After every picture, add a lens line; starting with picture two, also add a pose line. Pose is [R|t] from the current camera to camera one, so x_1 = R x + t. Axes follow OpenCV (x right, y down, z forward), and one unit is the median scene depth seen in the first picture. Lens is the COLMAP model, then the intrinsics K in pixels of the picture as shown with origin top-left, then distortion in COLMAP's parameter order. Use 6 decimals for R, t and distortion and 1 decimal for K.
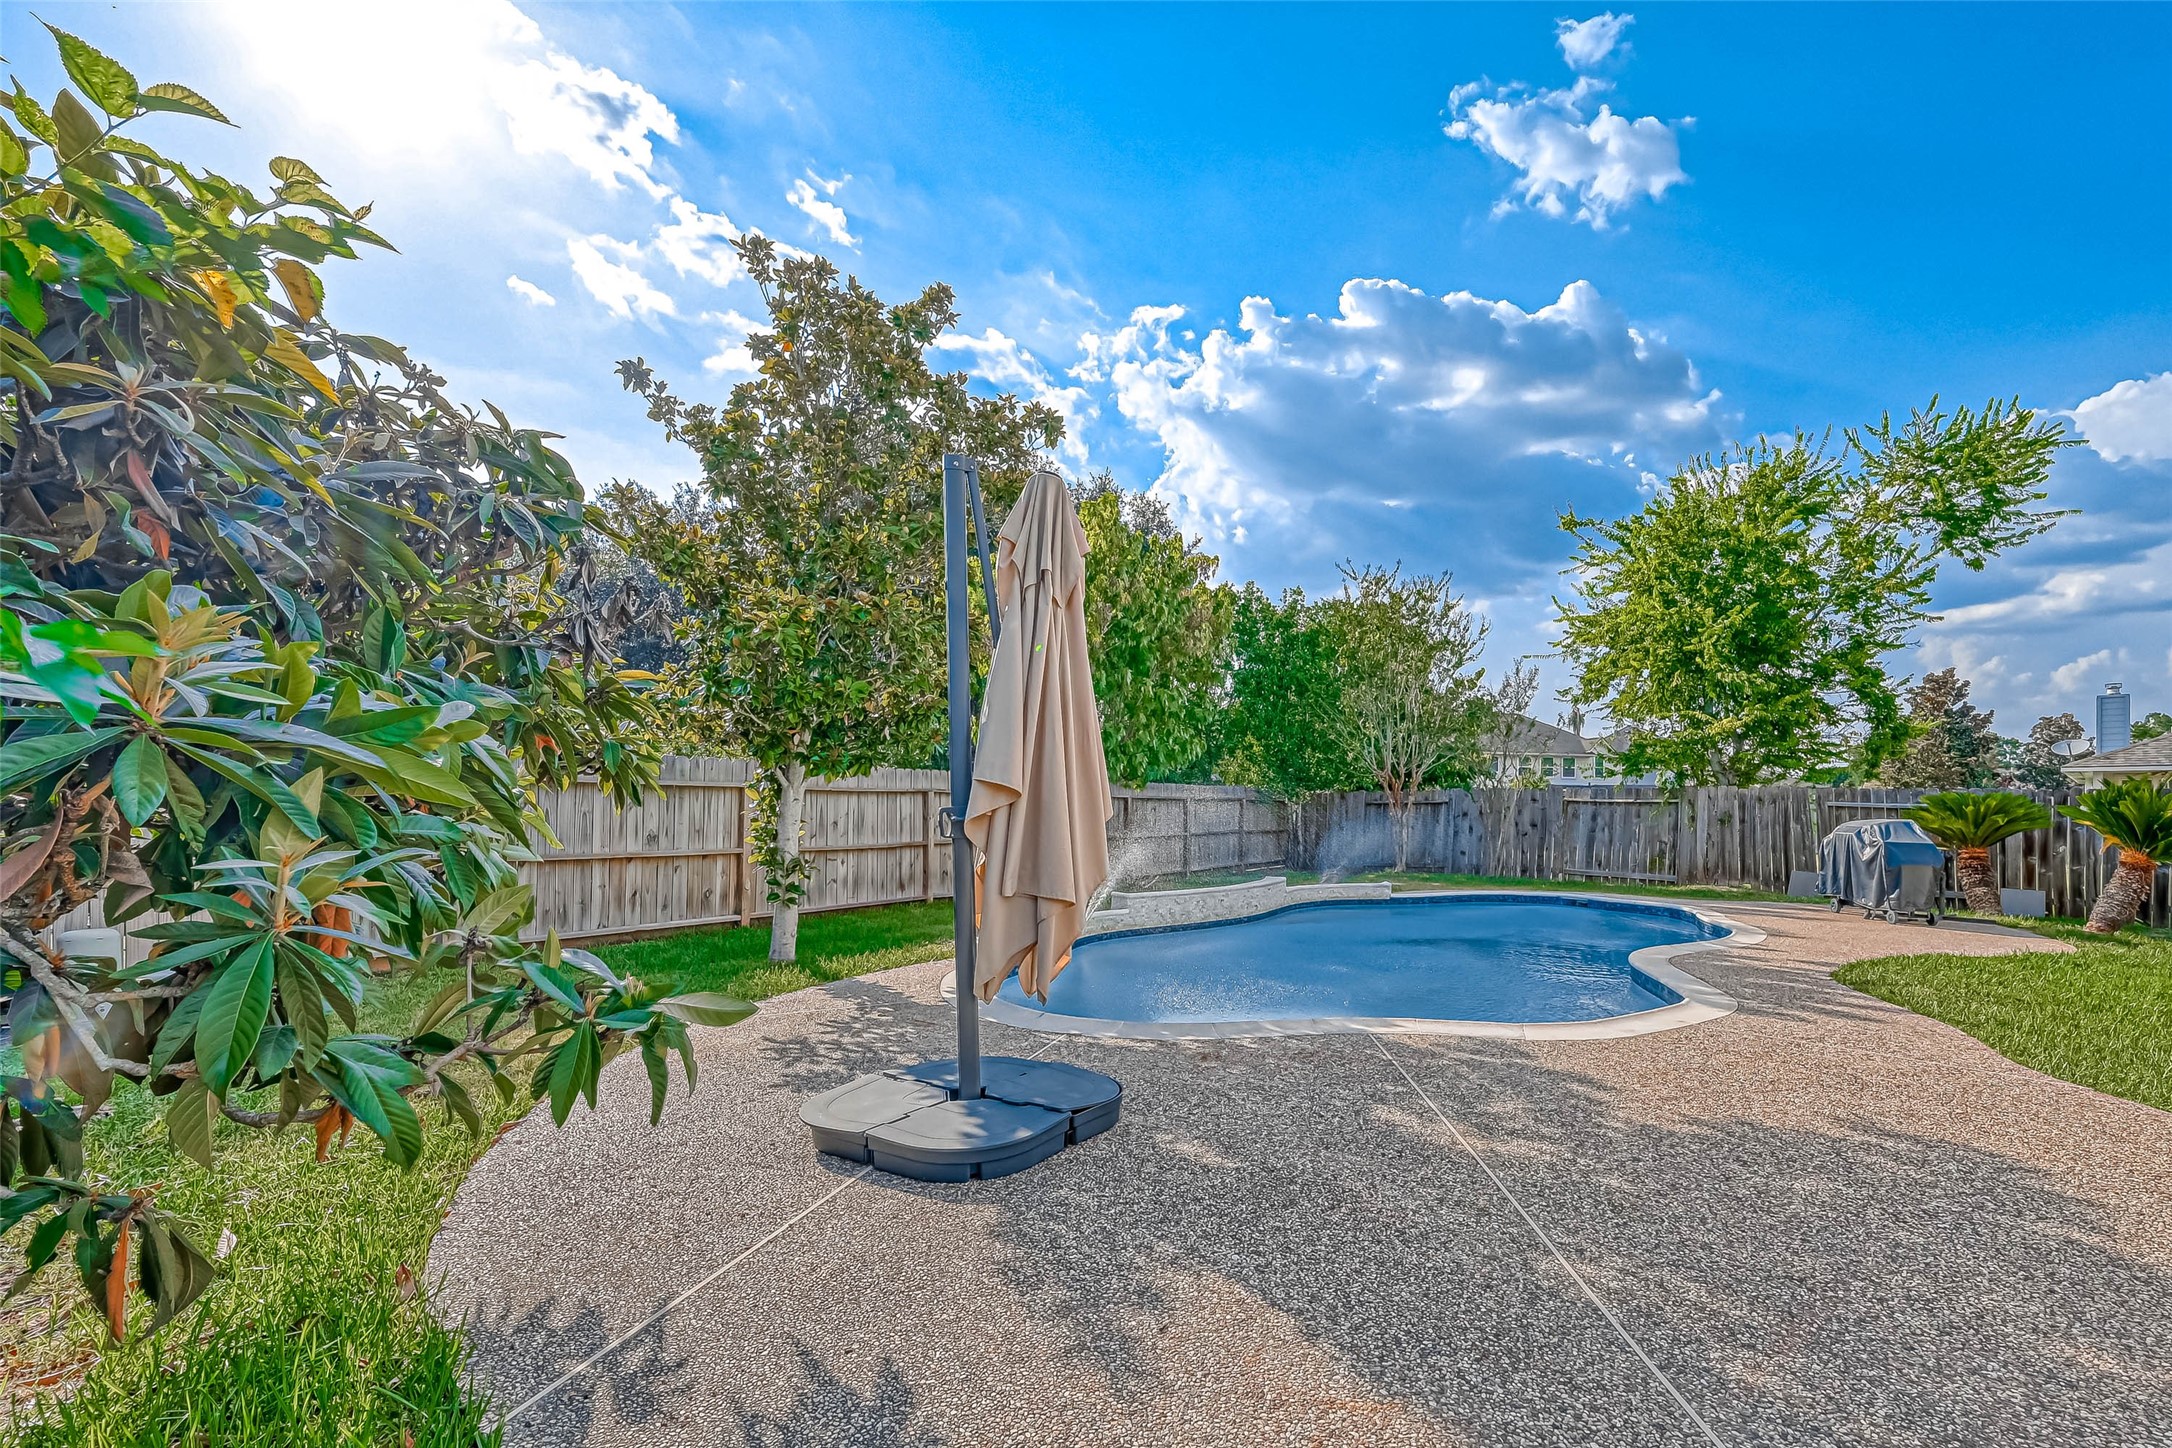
lens RADIAL K [[981.1, 0, 1086.0], [0, 981.1, 724.0], [0, 0, 1]] dist [-0.000648, 0.000272]
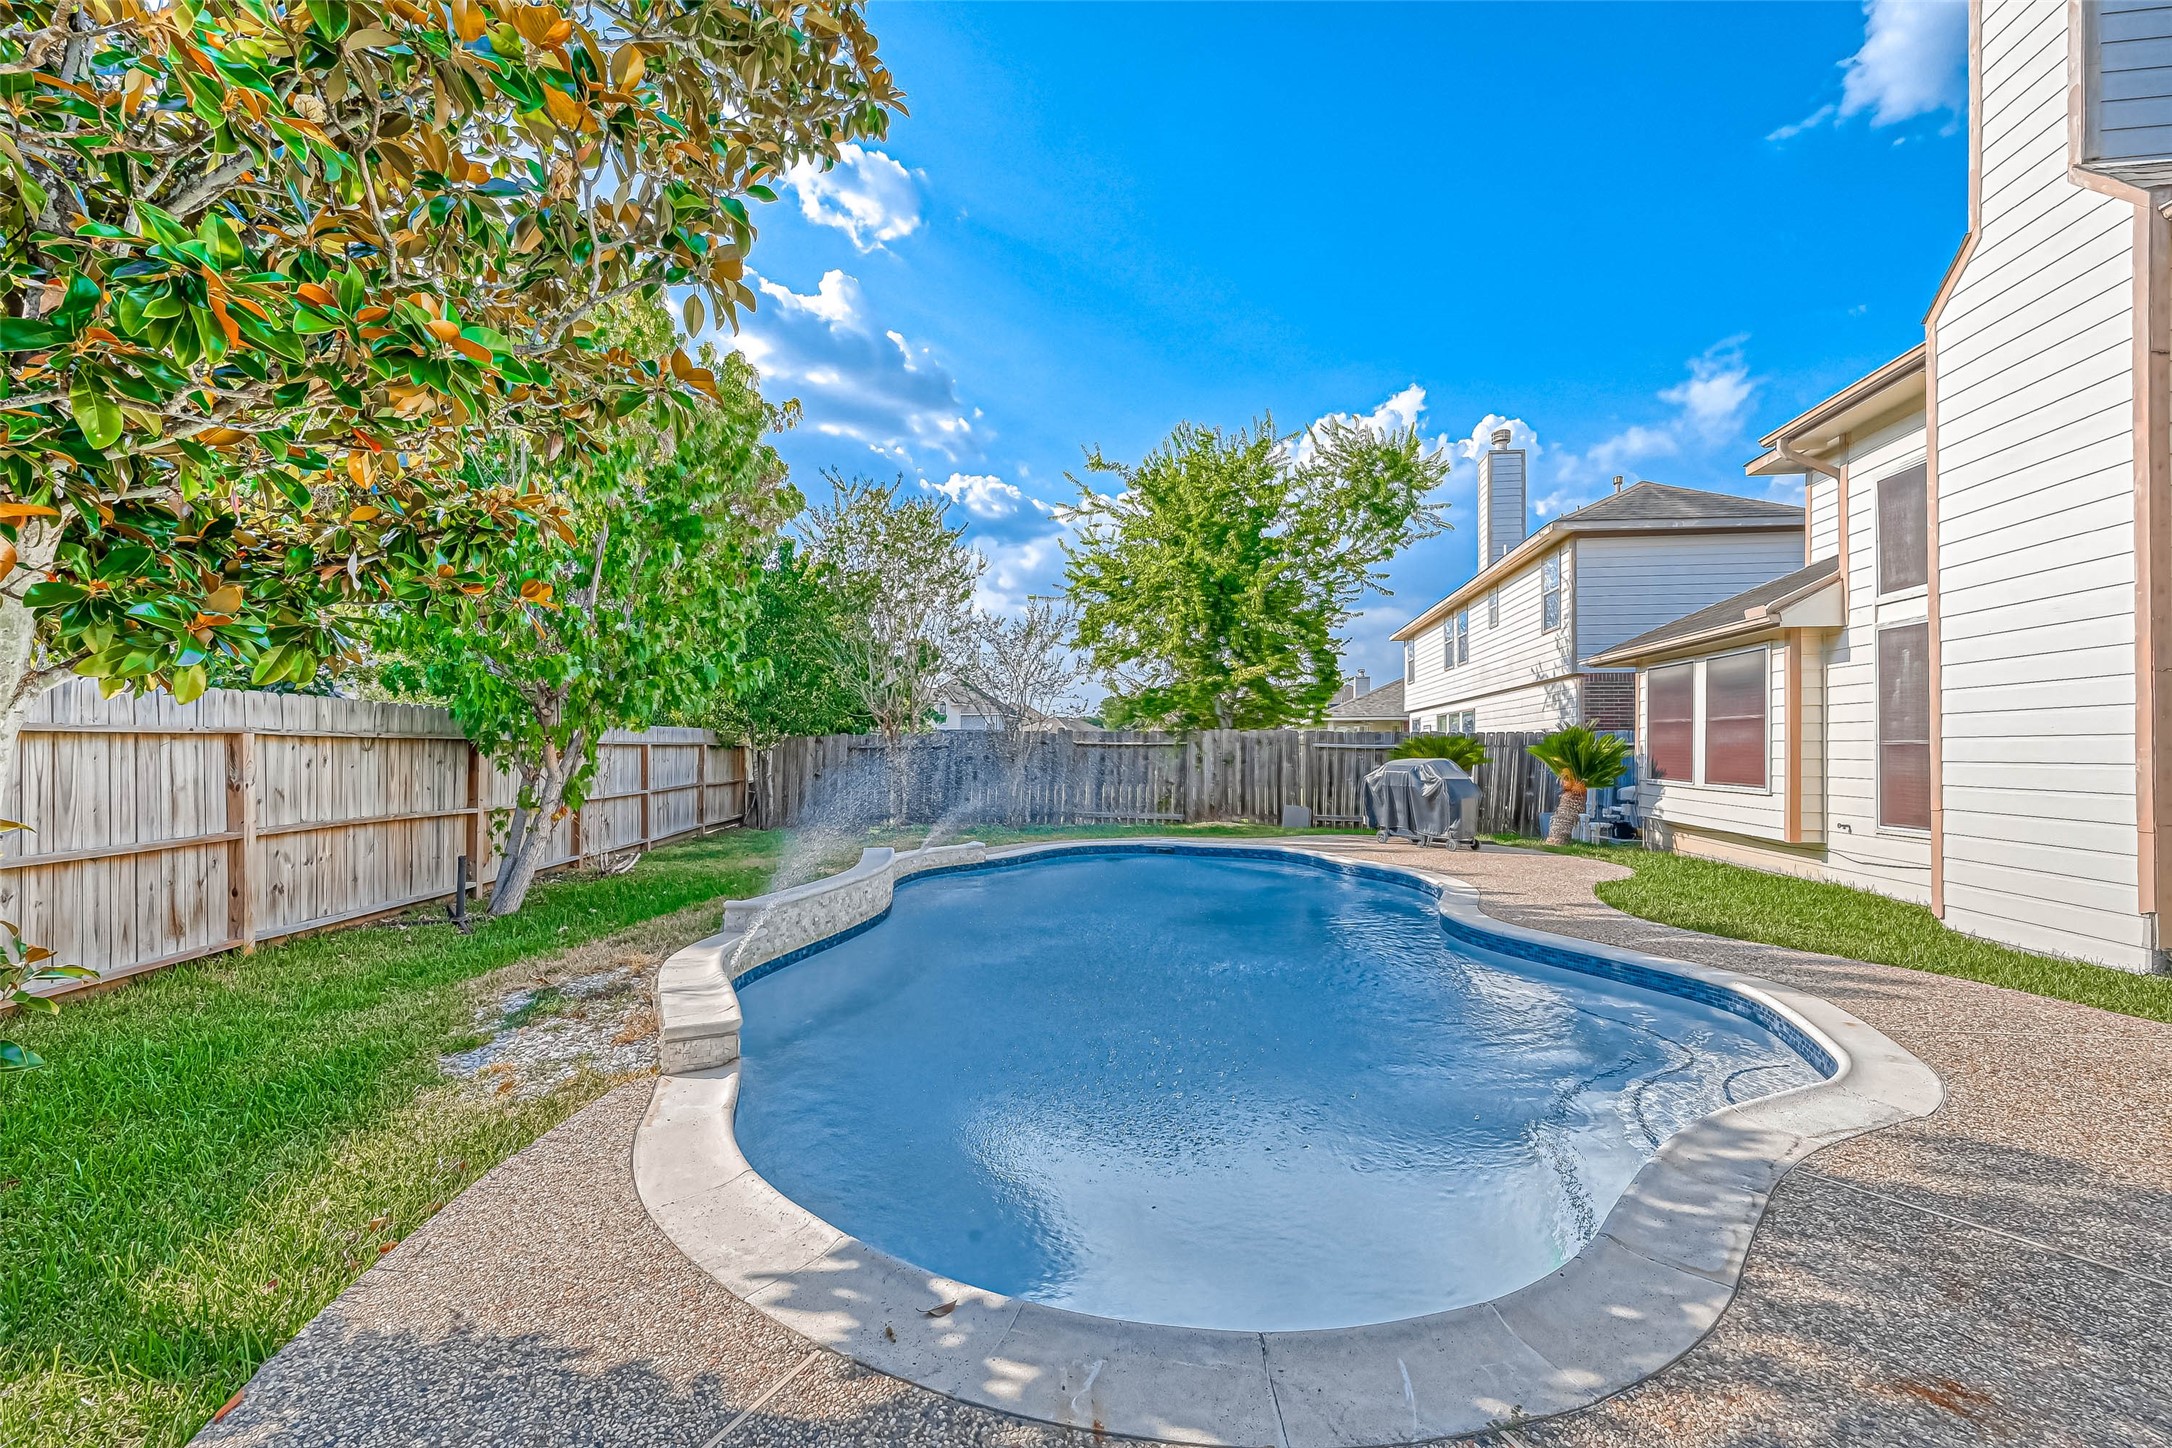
lens RADIAL K [[923.1, 0, 1086.0], [0, 923.1, 724.0], [0, 0, 1]] dist [0.002174, 0.000195]
pose [[0.756391, 0.008275, 0.654068, -0.139651], [-0.044649, 0.998241, 0.039005, 0.025877], [-0.652594, -0.058706, 0.755430, 0.351998]]
